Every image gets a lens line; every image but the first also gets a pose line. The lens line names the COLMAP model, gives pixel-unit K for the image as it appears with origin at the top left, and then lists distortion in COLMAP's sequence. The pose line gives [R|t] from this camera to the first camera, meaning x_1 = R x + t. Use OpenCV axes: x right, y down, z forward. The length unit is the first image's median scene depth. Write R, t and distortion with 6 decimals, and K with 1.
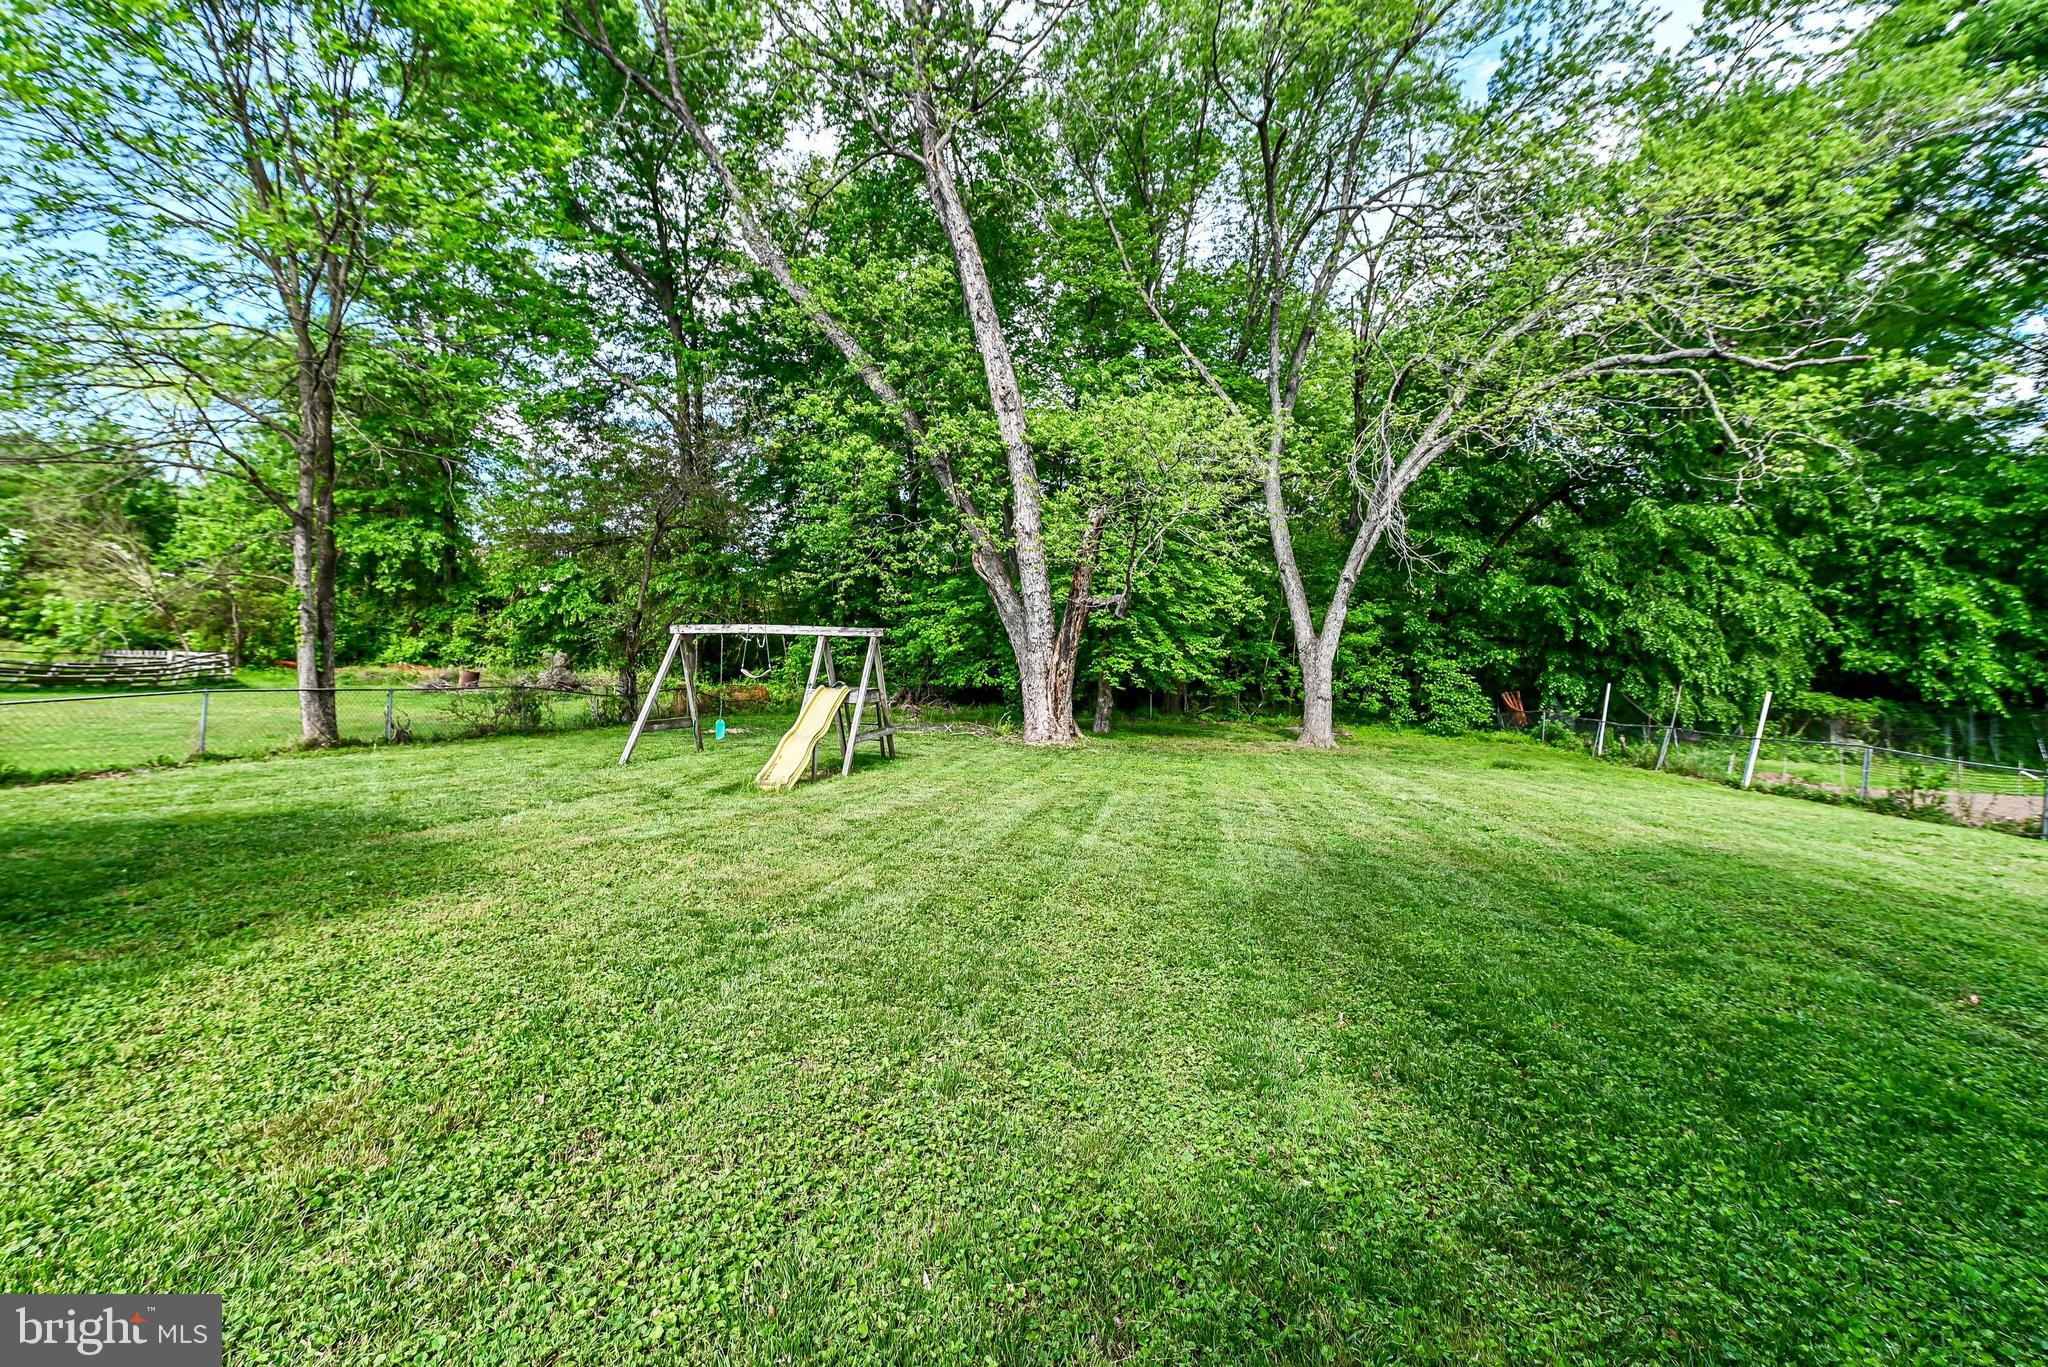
lens RADIAL K [[826.5, 0, 1021.3], [0, 826.5, 625.8], [0, 0, 1]] dist [0.022913, 0.001473]
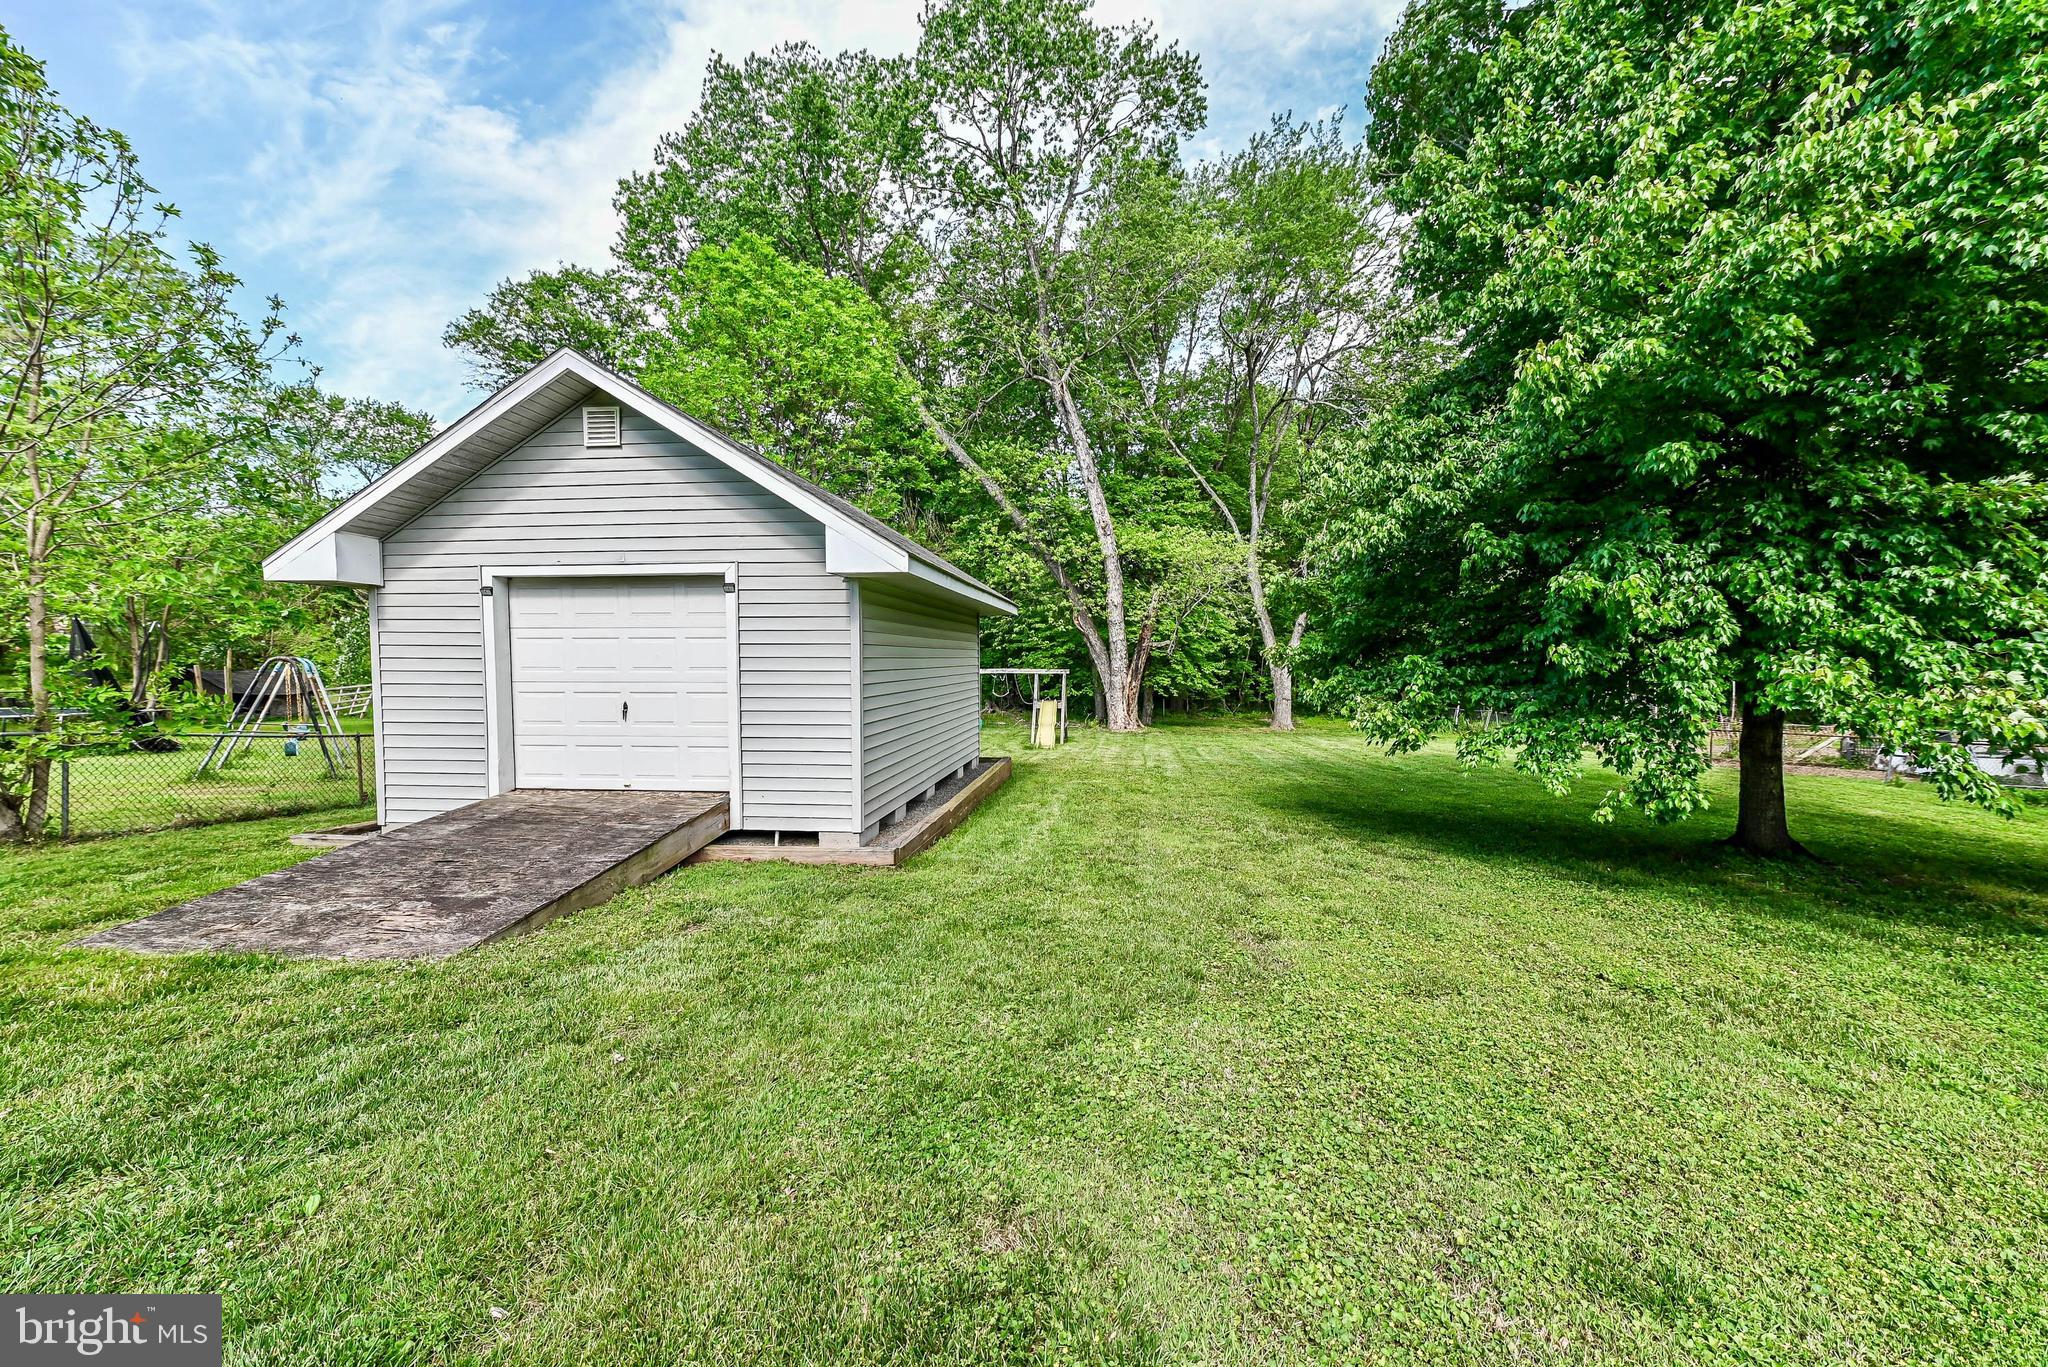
lens RADIAL K [[826.5, 0, 1029.5], [0, 826.5, 692.2], [0, 0, 1]] dist [0.022913, 0.001473]
pose [[0.998001, -0.025285, 0.057914, -0.239157], [0.021246, 0.997368, 0.069318, -0.050696], [-0.059514, -0.067949, 0.995912, -0.605084]]
